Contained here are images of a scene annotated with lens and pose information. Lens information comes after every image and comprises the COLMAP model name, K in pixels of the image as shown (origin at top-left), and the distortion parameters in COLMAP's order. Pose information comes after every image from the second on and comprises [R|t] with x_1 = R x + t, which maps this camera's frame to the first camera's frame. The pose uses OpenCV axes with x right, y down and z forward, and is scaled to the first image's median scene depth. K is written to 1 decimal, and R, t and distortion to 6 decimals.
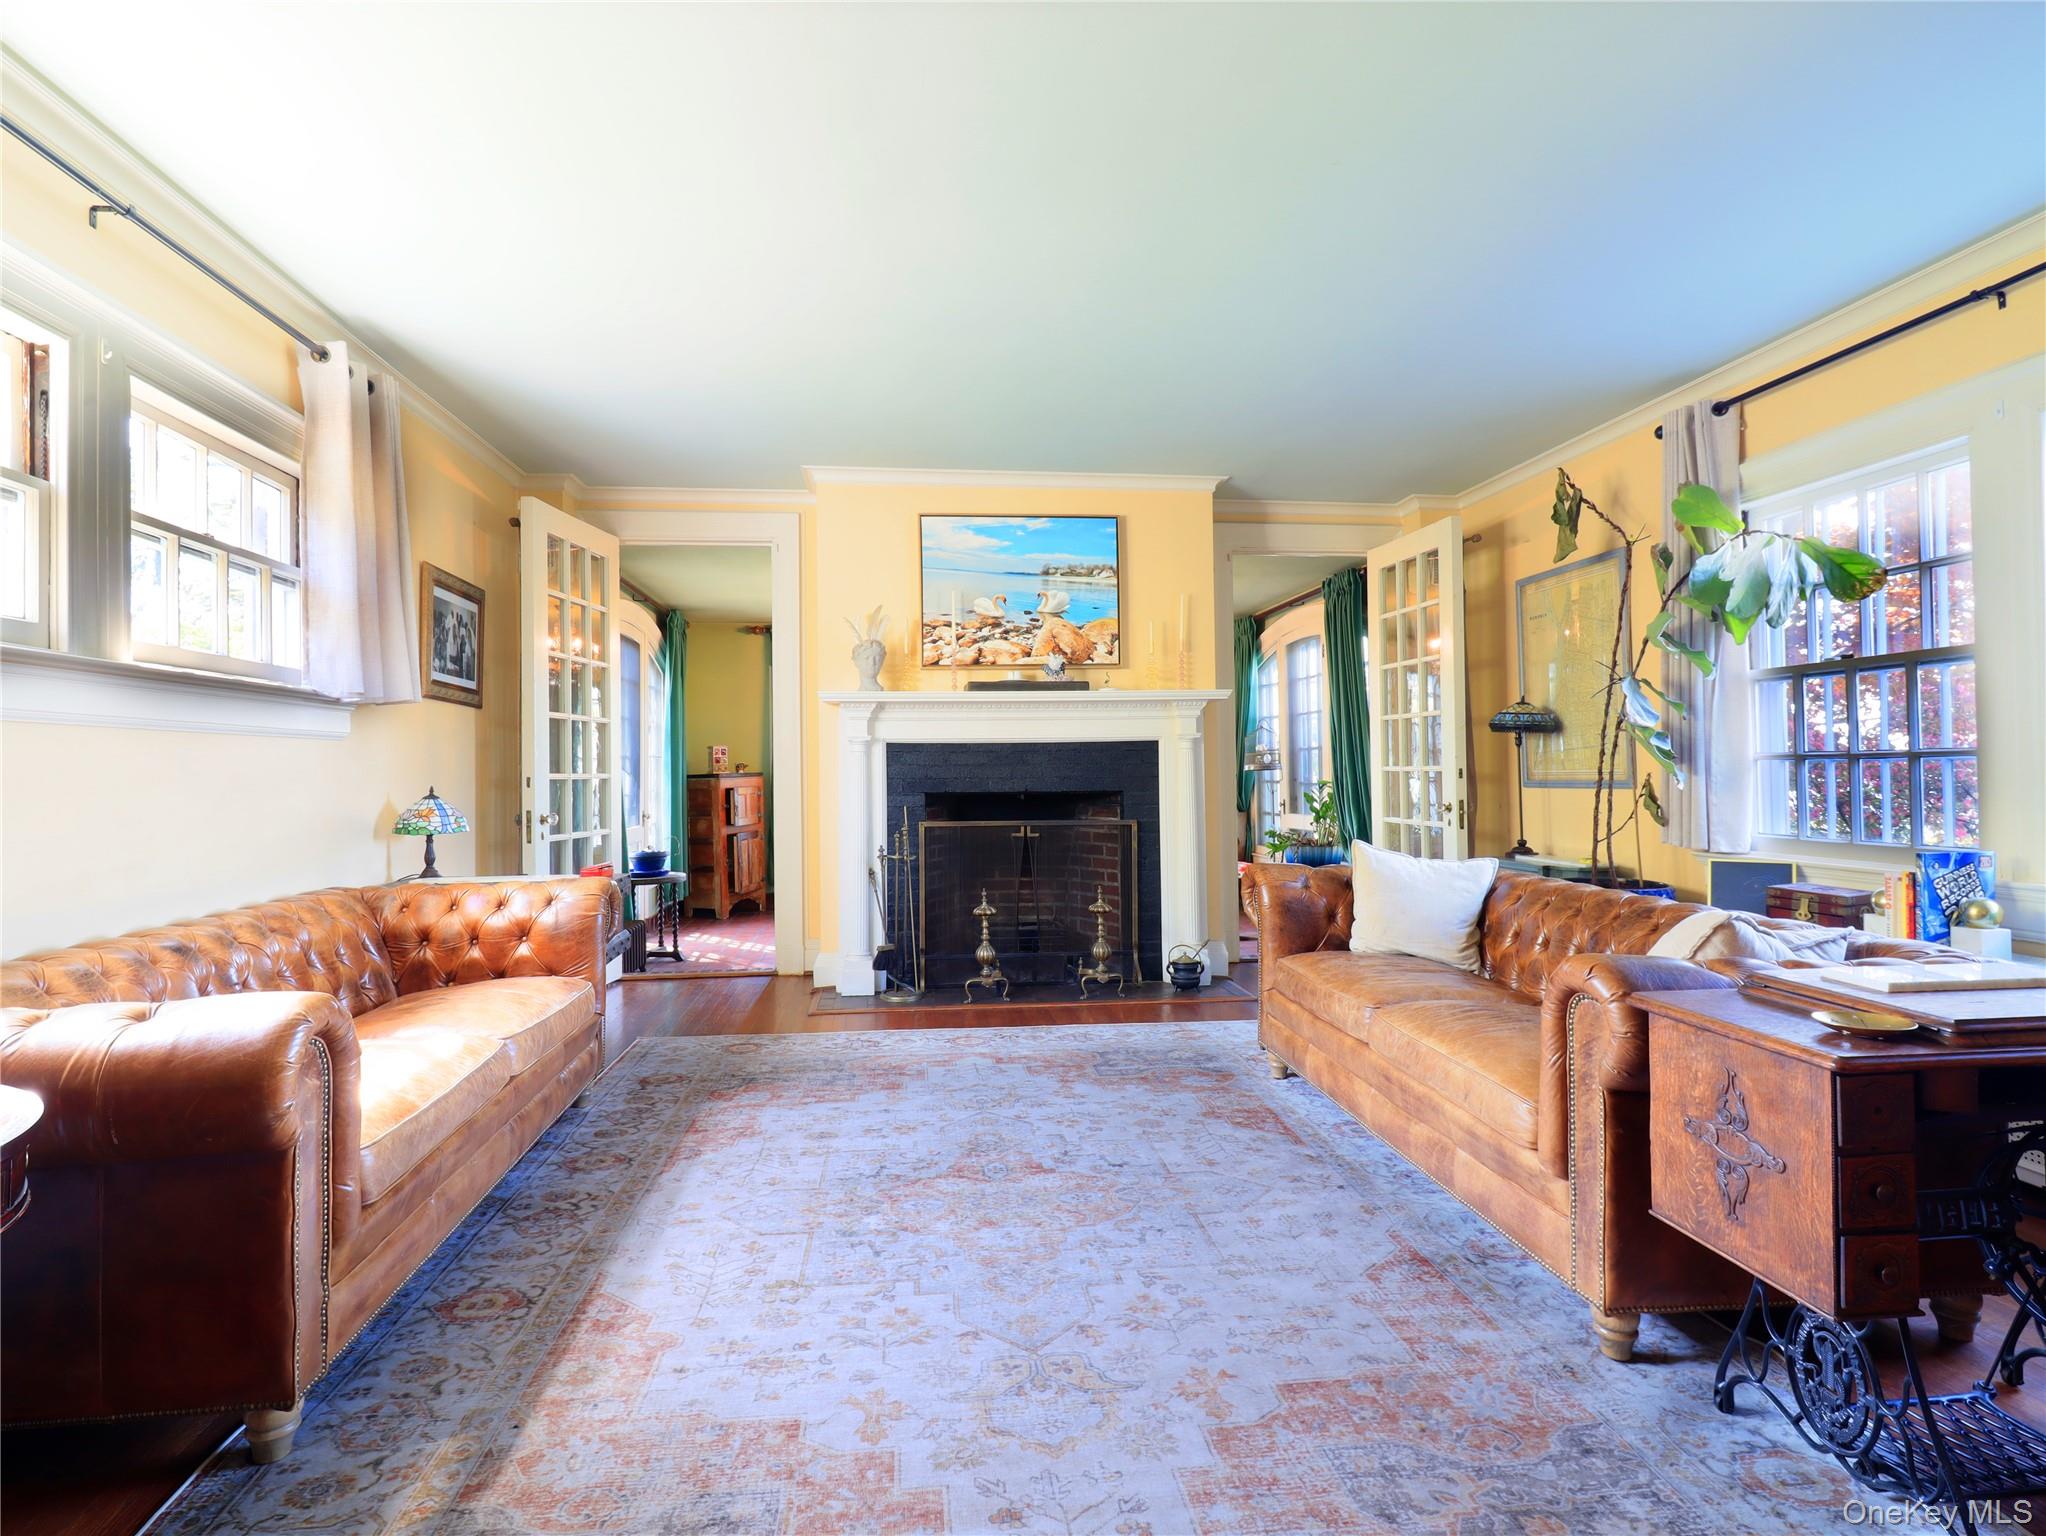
lens RADIAL K [[1055.1, 0, 1017.0], [0, 1055.1, 760.9], [0, 0, 1]] dist [0.000471, 0.002256]
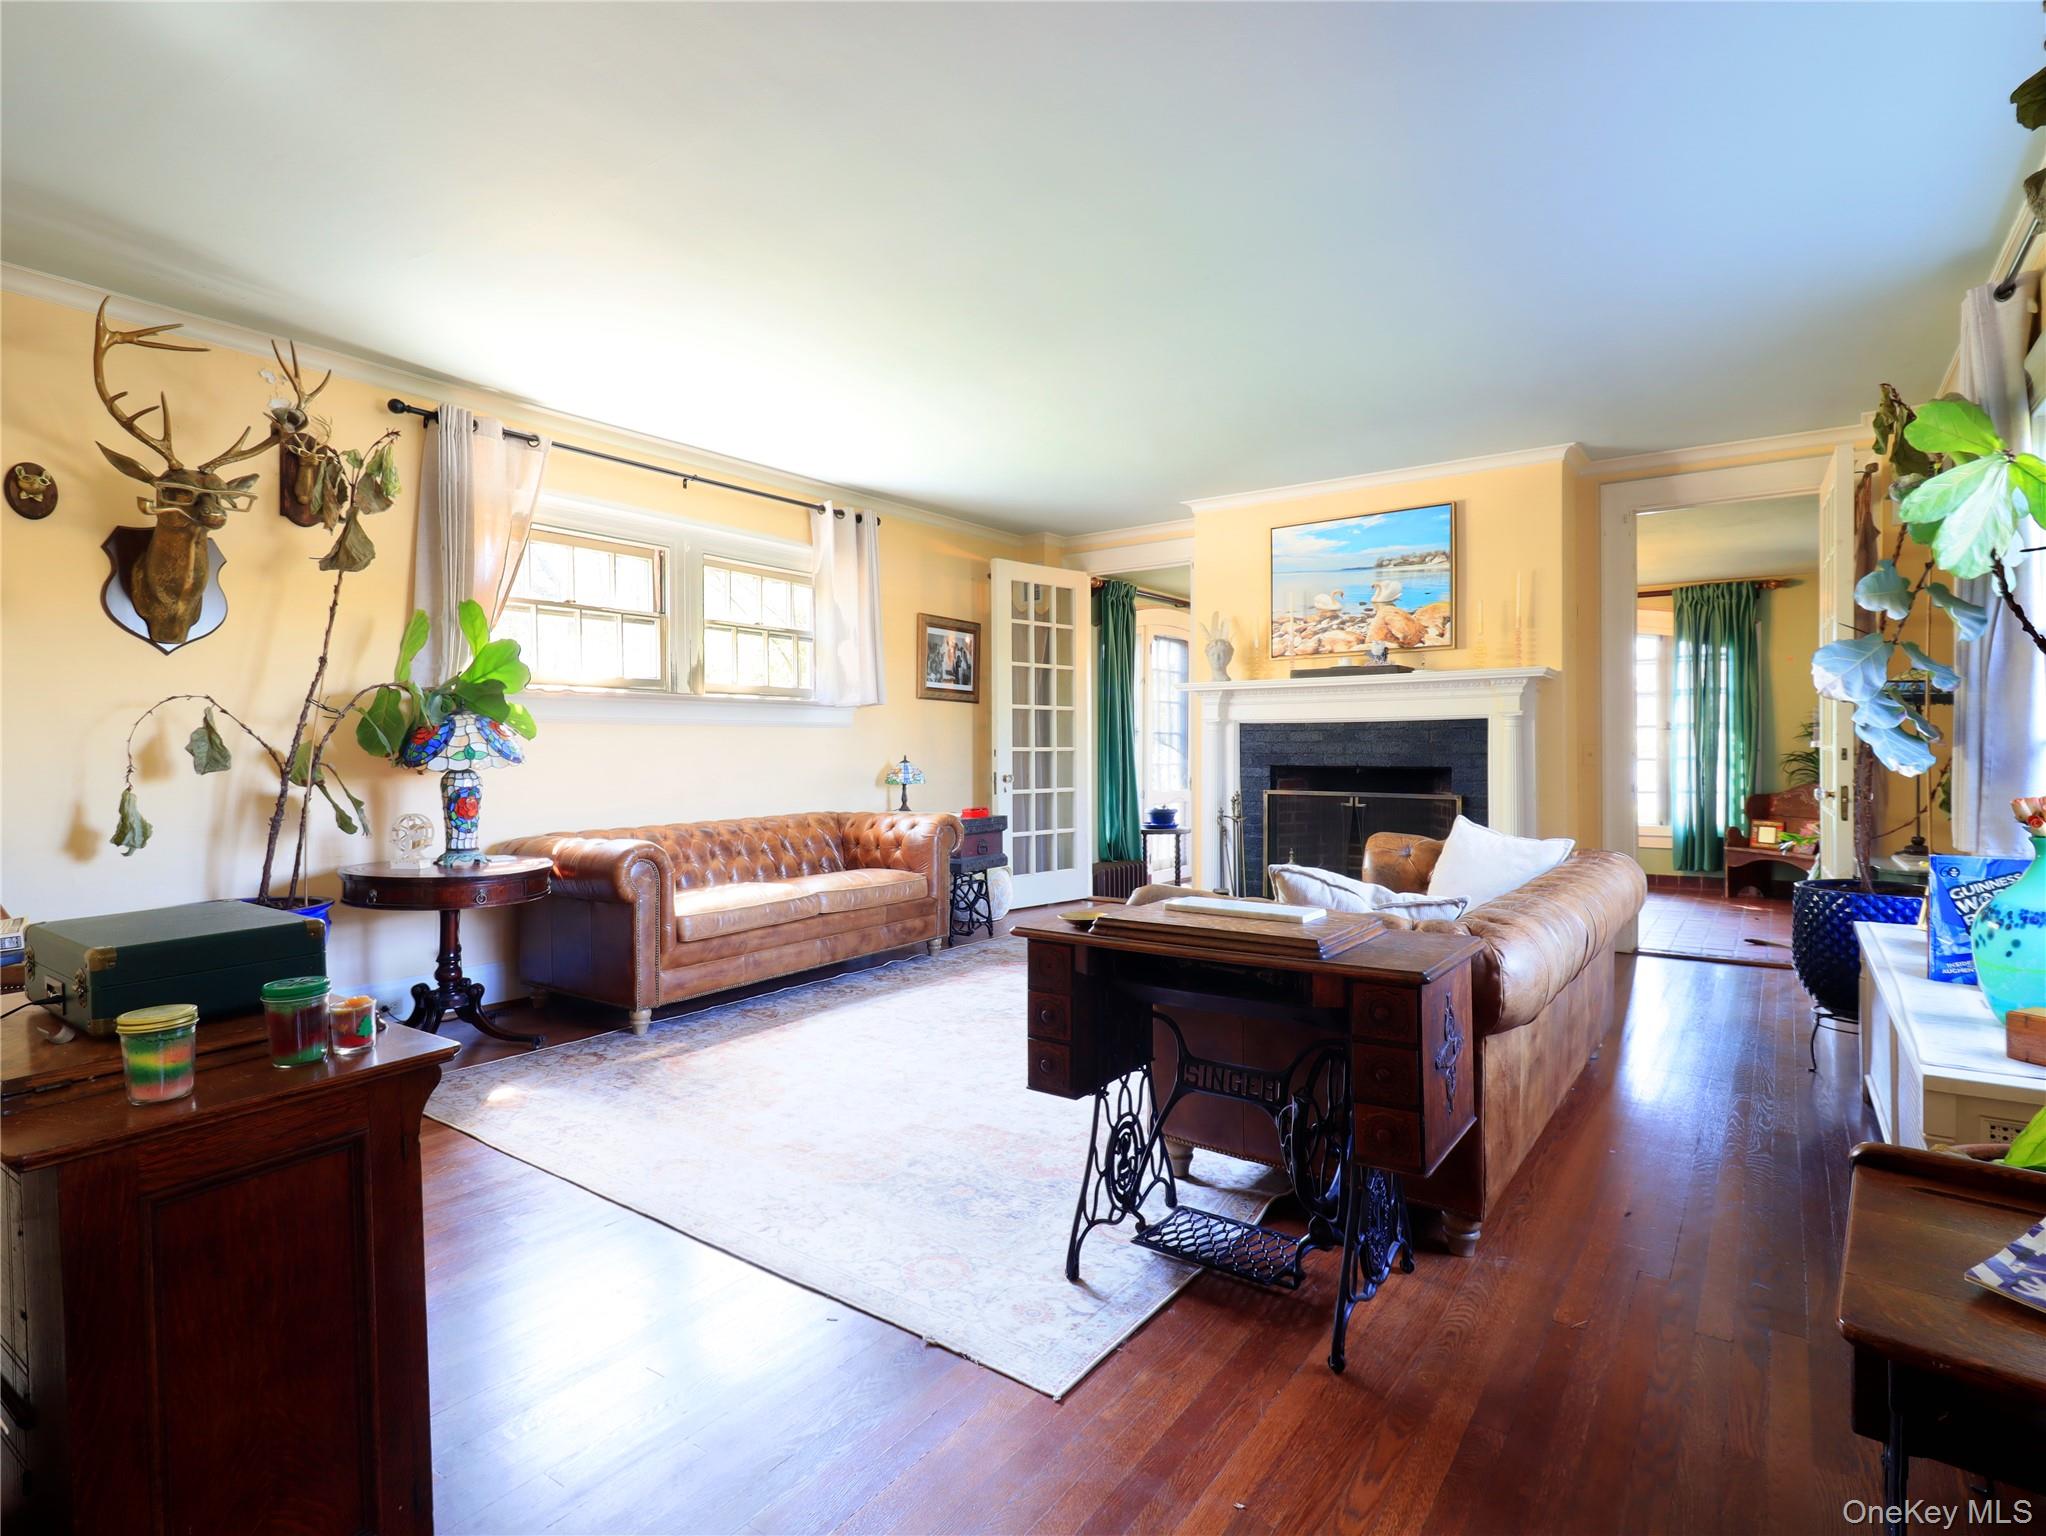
lens RADIAL K [[1055.1, 0, 1023.0], [0, 1055.1, 755.6], [0, 0, 1]] dist [0.000471, 0.002256]
pose [[0.740998, 0.011626, -0.671406, 0.494935], [0.002106, 0.999805, 0.019636, -0.004483], [0.671503, -0.015964, 0.740829, -0.056187]]
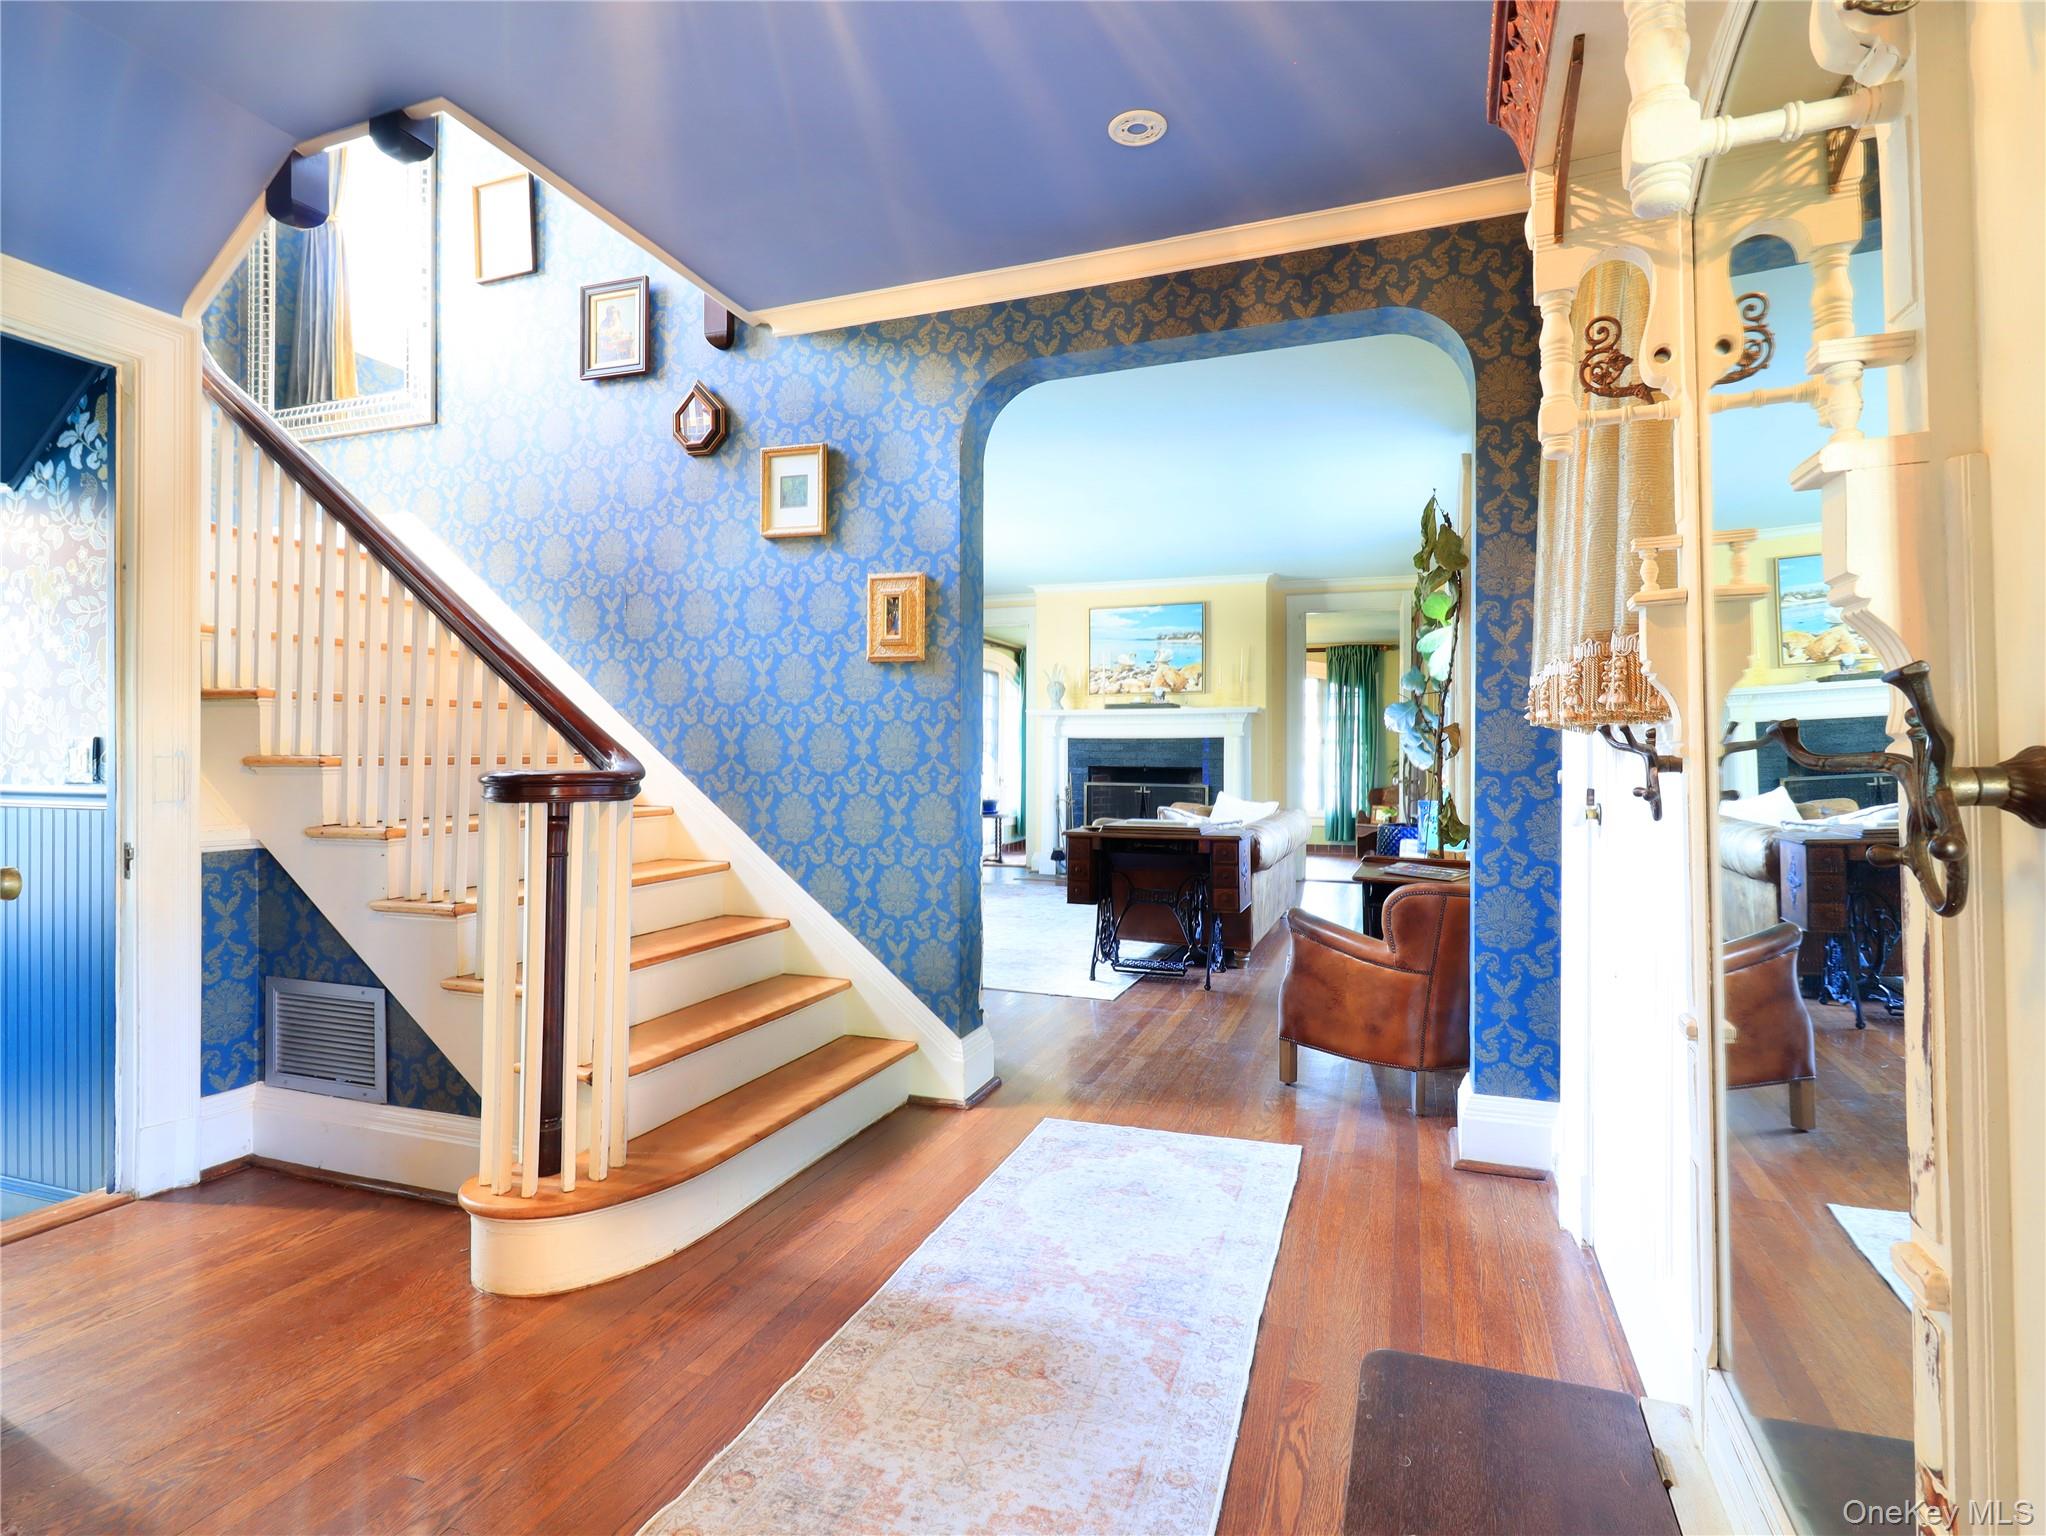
lens RADIAL K [[1055.1, 0, 1024.8], [0, 1055.1, 767.4], [0, 0, 1]] dist [0.000471, 0.002256]
pose [[0.894324, 0.016946, -0.447098, 0.606697], [-0.007667, 0.999716, 0.022555, -0.007054], [0.447354, -0.016744, 0.894200, -0.631233]]
